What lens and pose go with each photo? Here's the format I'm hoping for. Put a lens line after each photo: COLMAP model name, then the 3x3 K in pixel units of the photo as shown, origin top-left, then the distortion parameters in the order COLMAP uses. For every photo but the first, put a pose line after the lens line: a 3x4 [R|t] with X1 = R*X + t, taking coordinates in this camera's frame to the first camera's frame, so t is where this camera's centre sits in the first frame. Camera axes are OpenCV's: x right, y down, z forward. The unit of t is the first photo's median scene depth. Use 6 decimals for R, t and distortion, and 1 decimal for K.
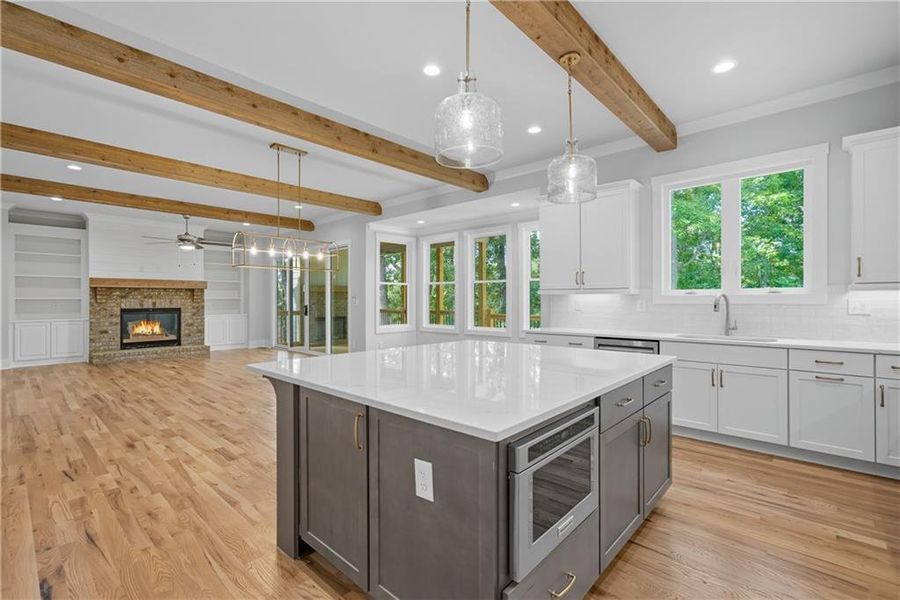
lens RADIAL K [[404.0, 0, 450.3], [0, 404.0, 302.0], [0, 0, 1]] dist [0.000291, 0.000068]
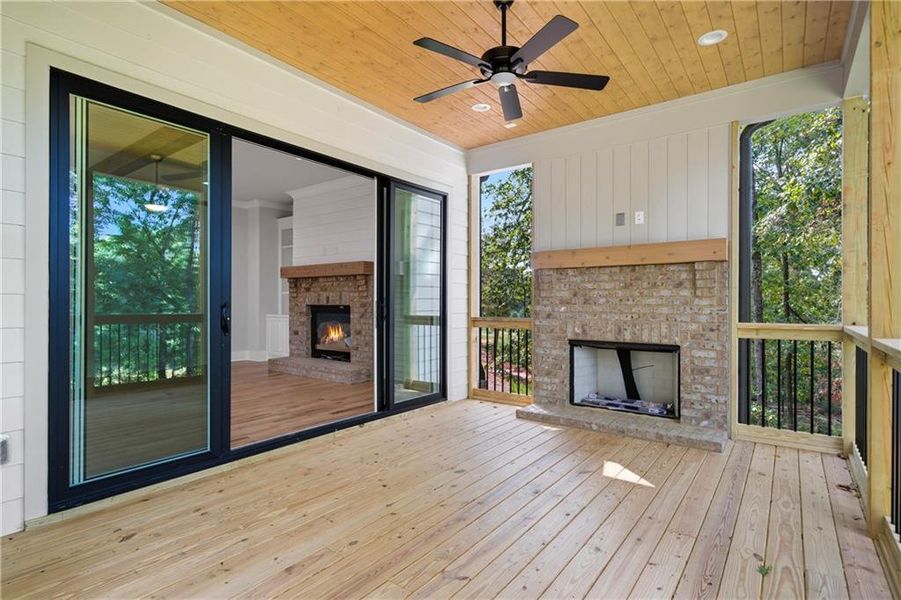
lens RADIAL K [[464.1, 0, 450.5], [0, 464.1, 300.0], [0, 0, 1]] dist [0.001828, -0.000013]
pose [[0.085061, -0.000098, -0.996376, 0.098452], [-0.006783, 0.999977, -0.000677, 0.006232], [0.996353, 0.006816, 0.085058, 1.244685]]
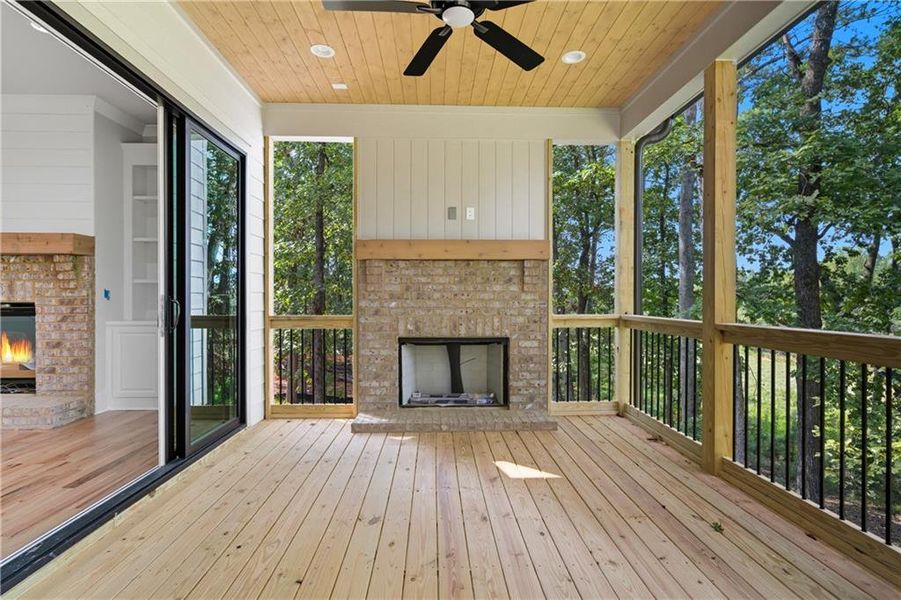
lens RADIAL K [[450.6, 0, 450.5], [0, 450.6, 300.0], [0, 0, 1]] dist [-0.003449, 0.000675]
pose [[0.700156, 0.005611, -0.713968, -0.062308], [-0.006486, 0.999978, 0.001499, 0.009991], [0.713960, 0.003581, 0.700177, 1.114666]]
